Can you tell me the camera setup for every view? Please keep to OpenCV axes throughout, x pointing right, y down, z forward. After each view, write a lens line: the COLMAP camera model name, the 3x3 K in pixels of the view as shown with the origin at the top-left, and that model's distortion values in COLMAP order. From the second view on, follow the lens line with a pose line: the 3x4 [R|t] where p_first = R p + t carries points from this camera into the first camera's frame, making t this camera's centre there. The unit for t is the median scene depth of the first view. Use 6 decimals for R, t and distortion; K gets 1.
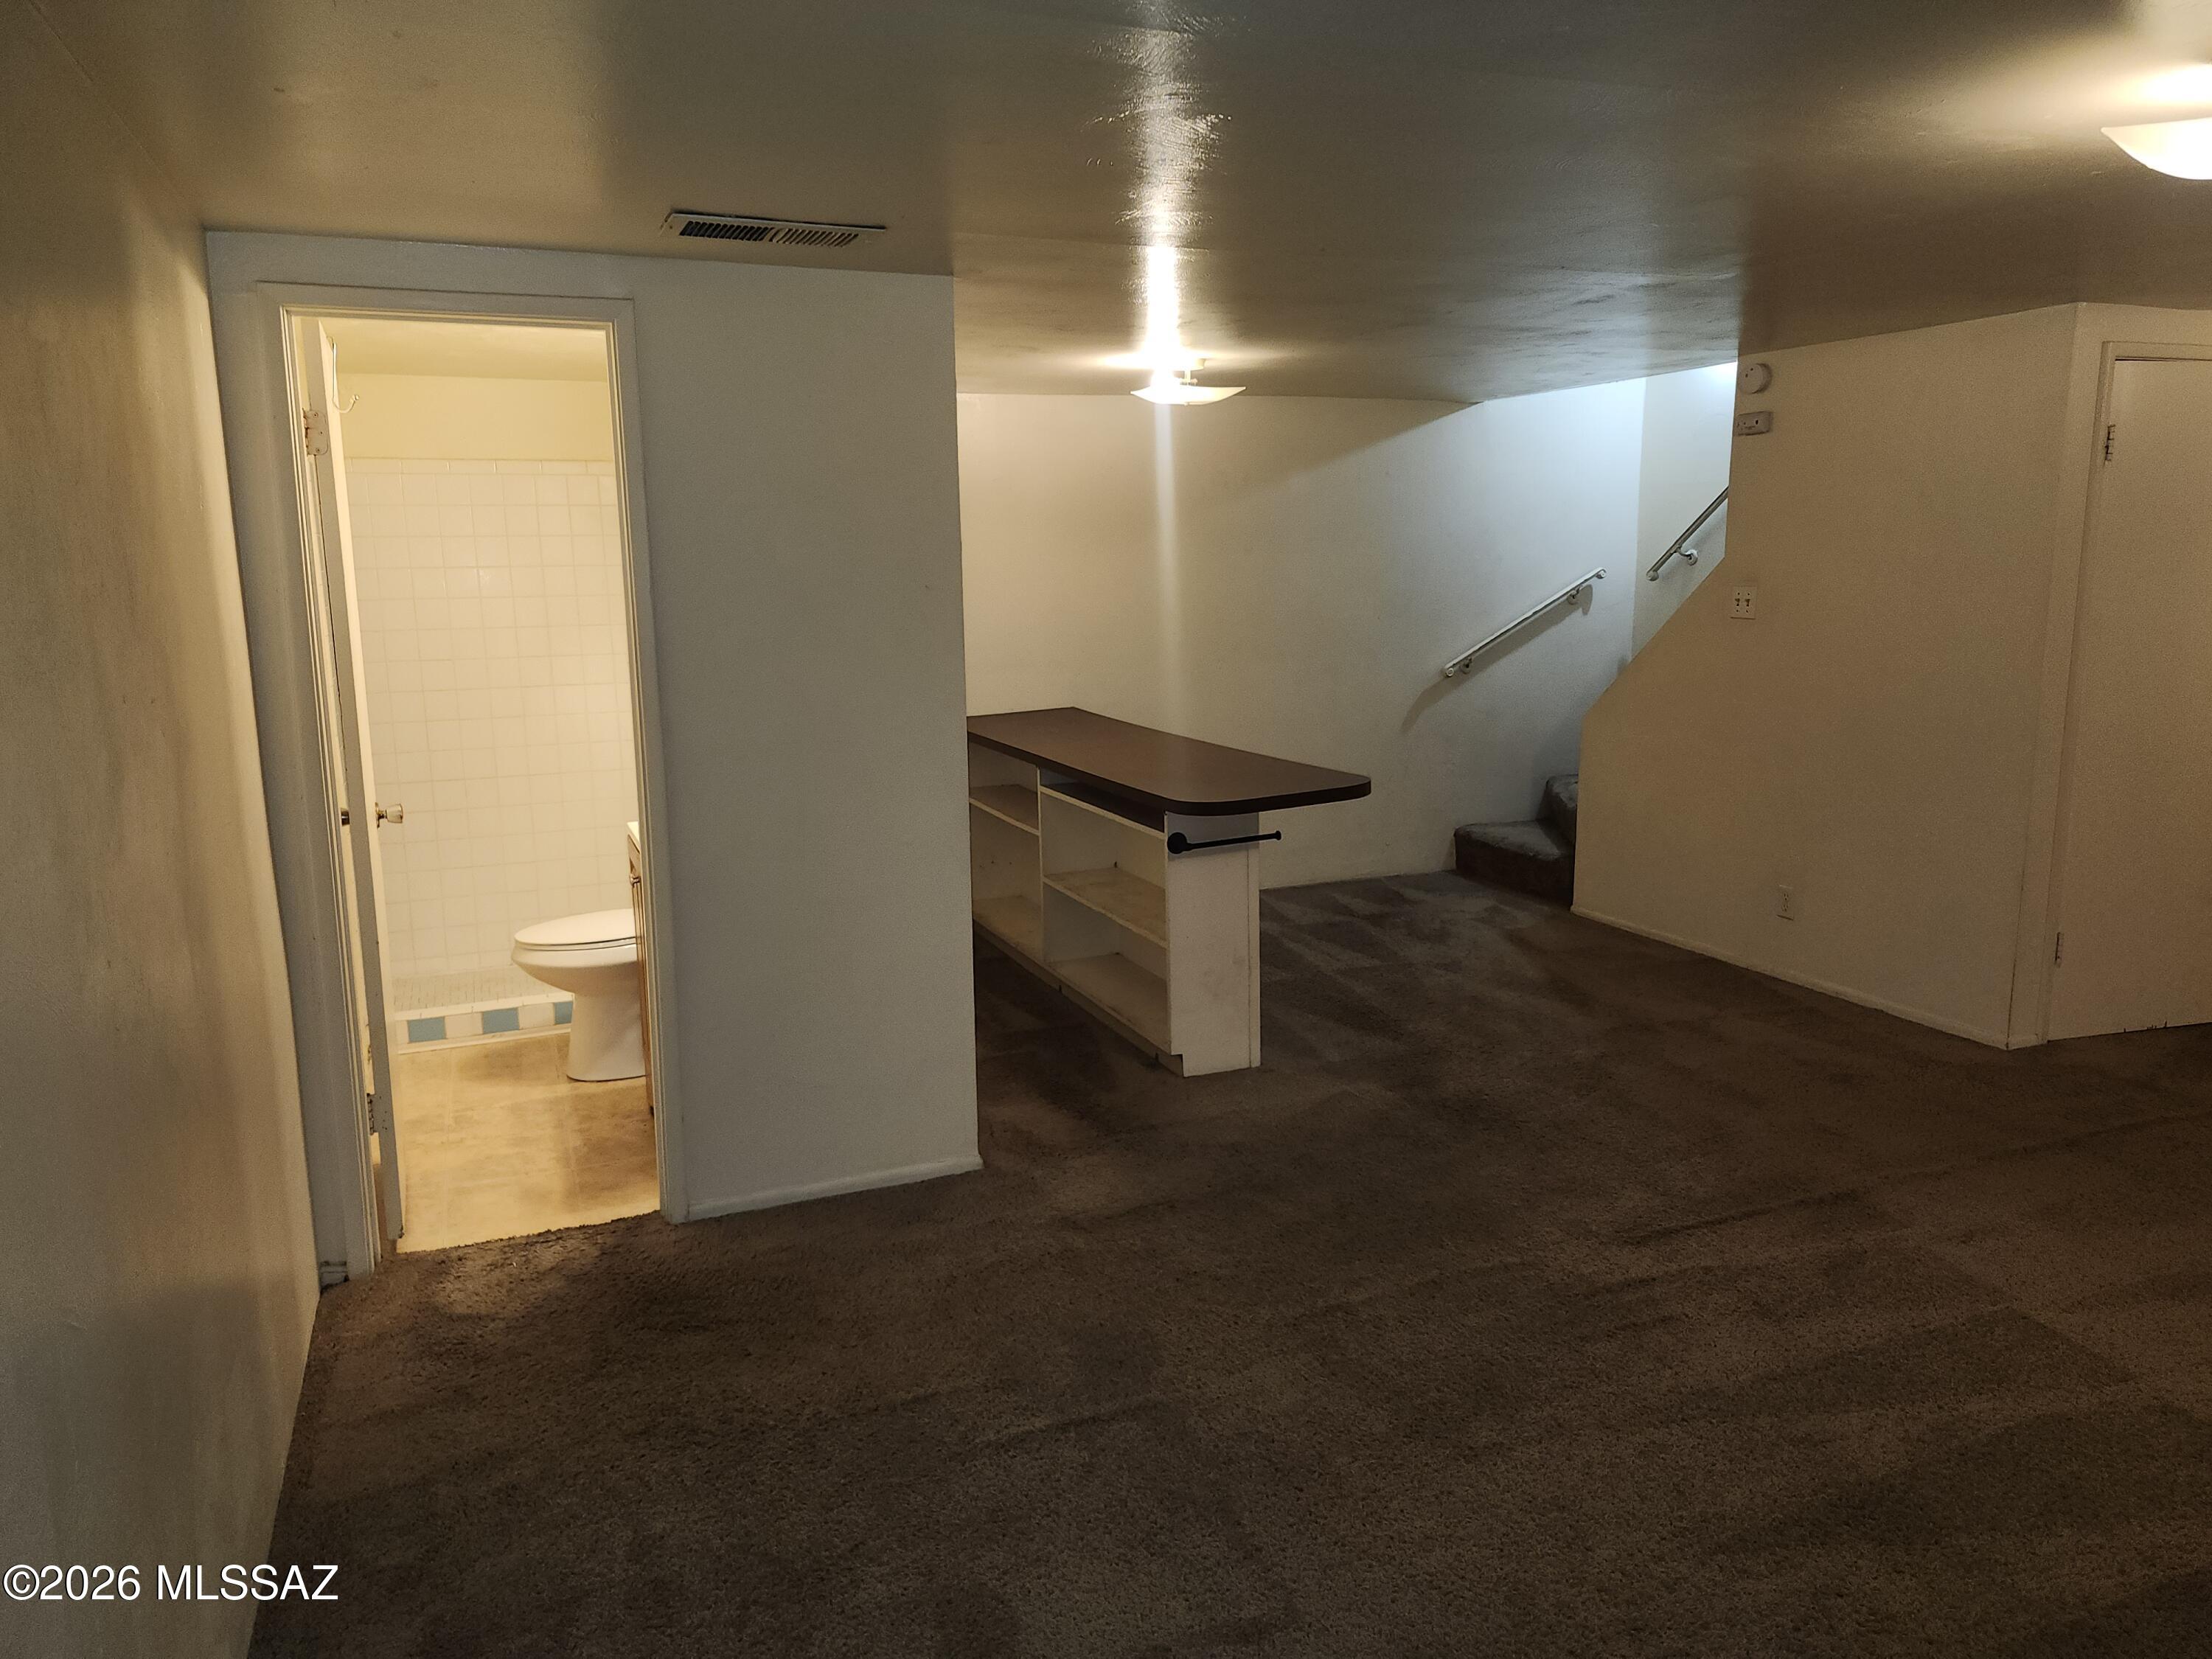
lens RADIAL K [[1549.1, 0, 1095.3], [0, 1549.1, 815.6], [0, 0, 1]] dist [0.119631, -0.137976]
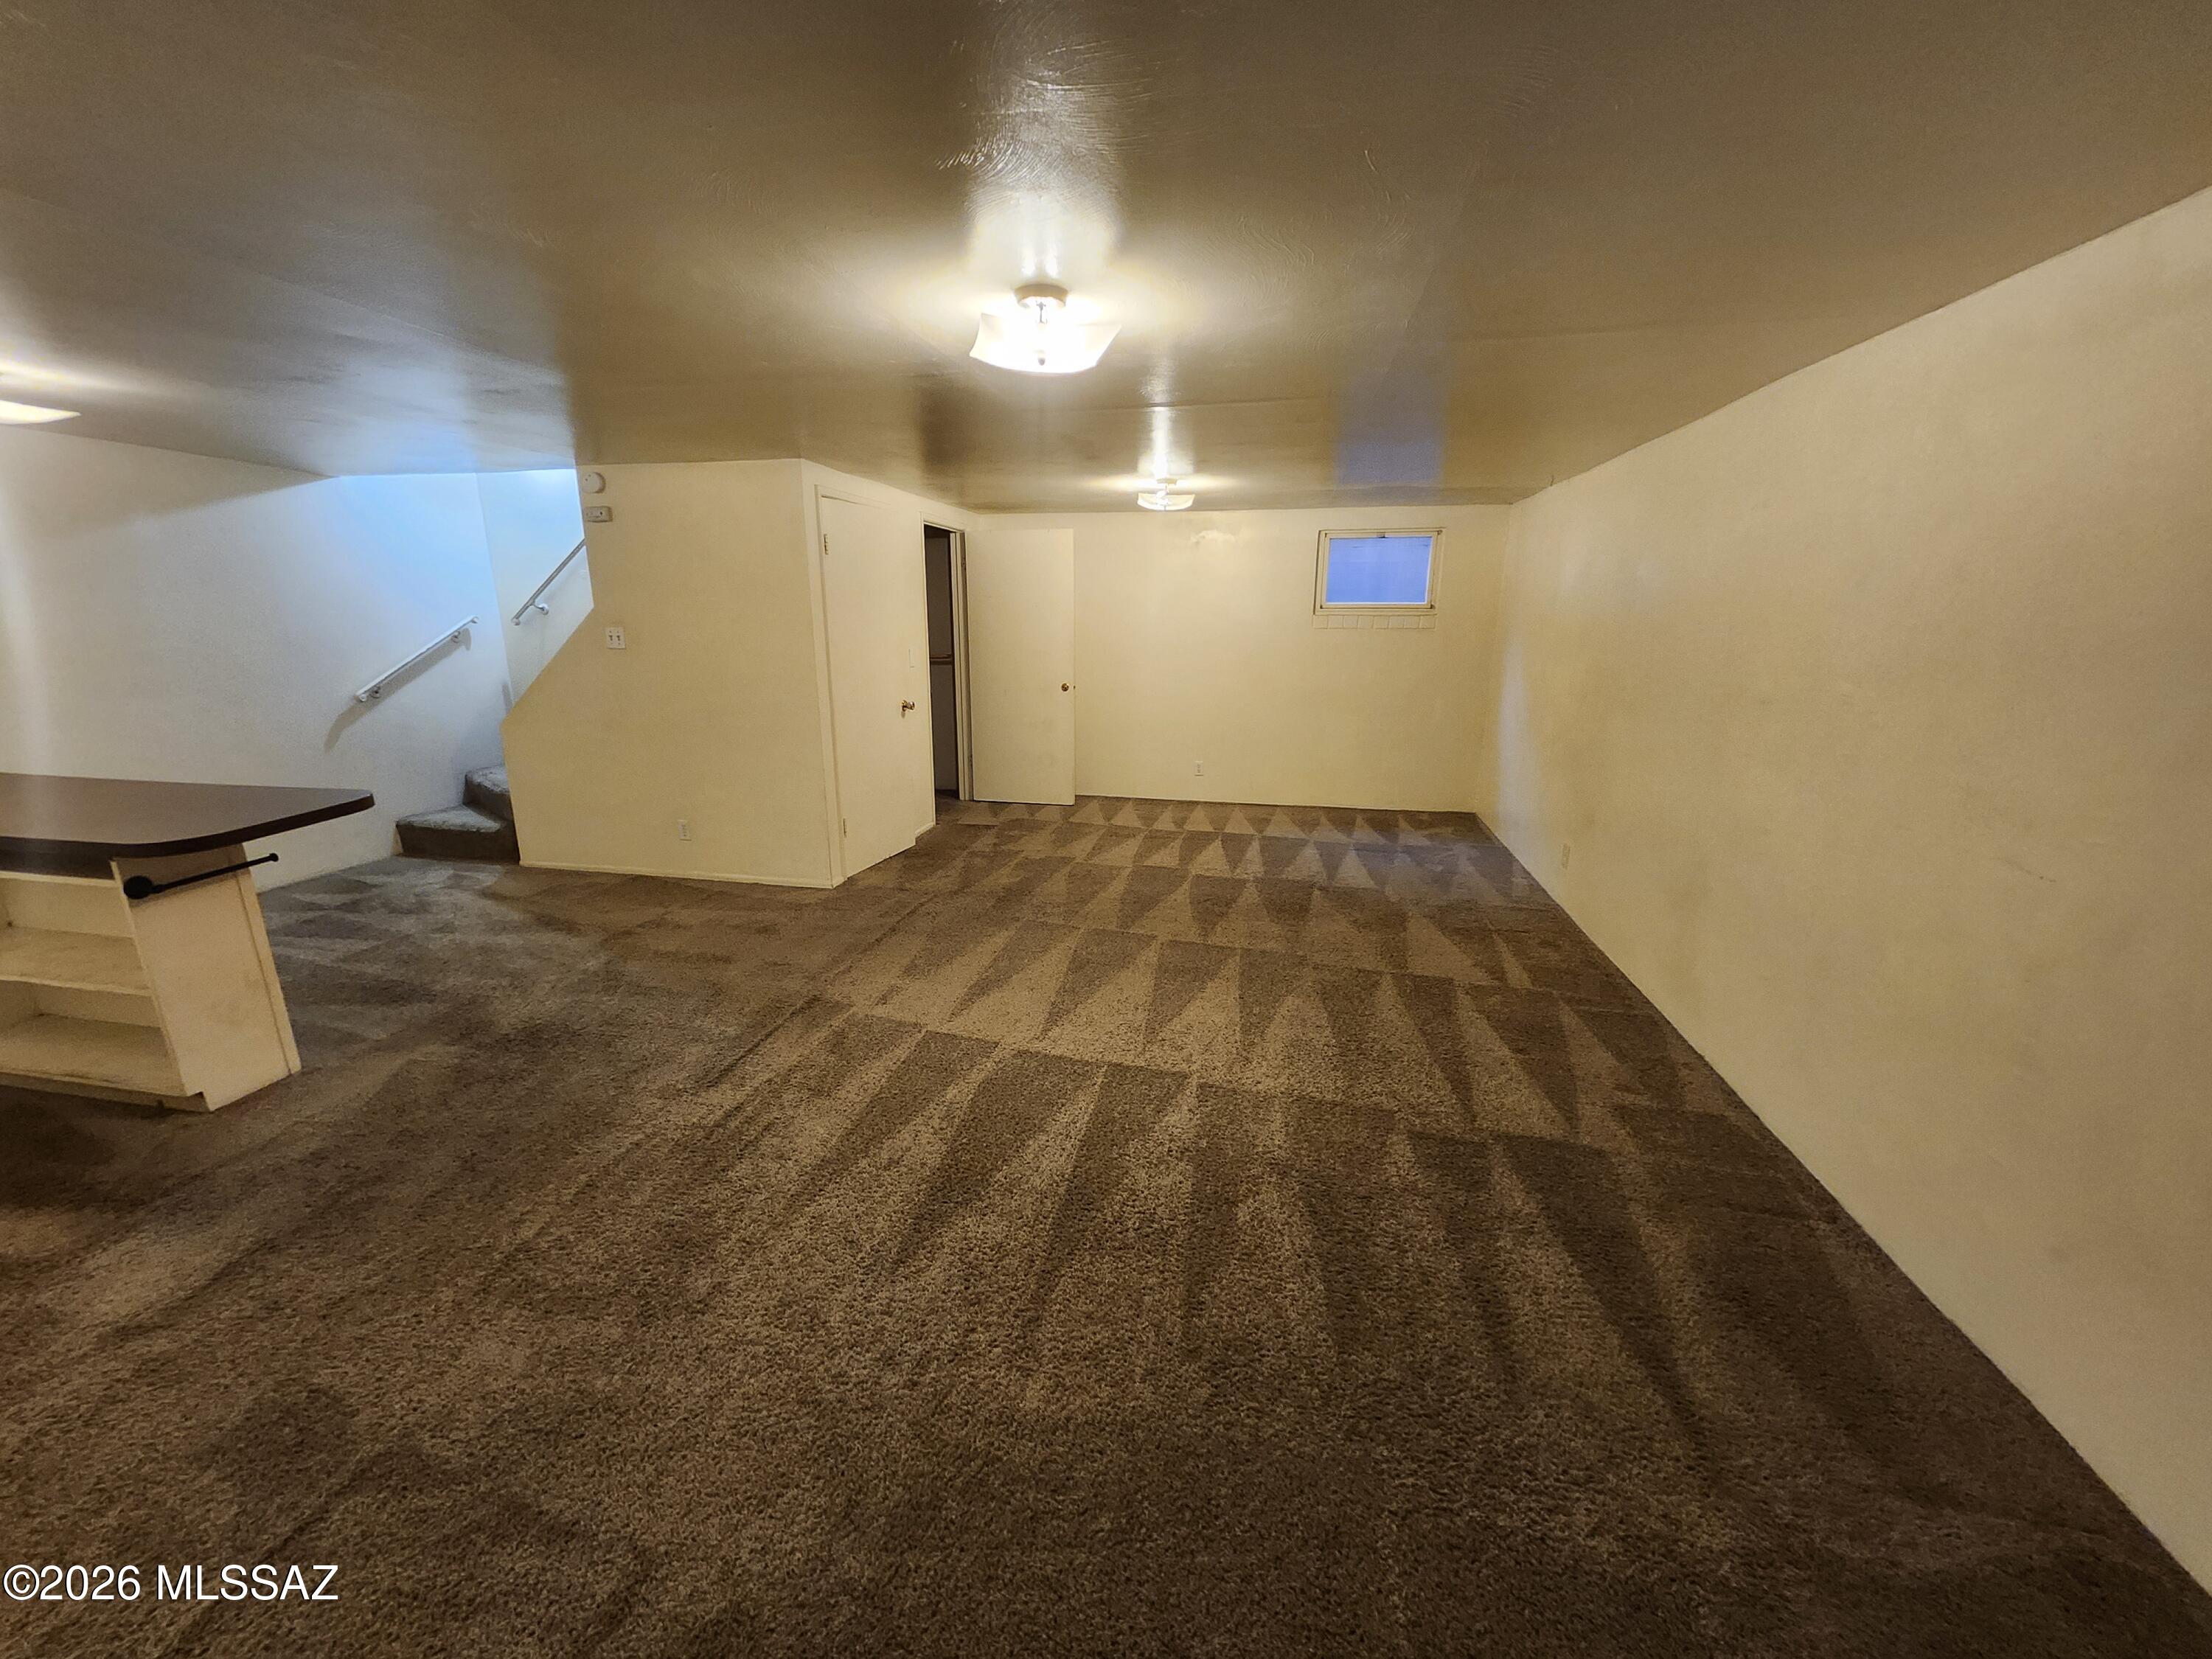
lens RADIAL K [[871.0, 0, 1096.9], [0, 871.0, 836.1], [0, 0, 1]] dist [0.002378, -0.000002]
pose [[0.555540, -0.193678, 0.808618, -0.048794], [0.128677, 0.980803, 0.146516, -0.017350], [-0.821473, 0.022655, 0.569798, 0.202823]]
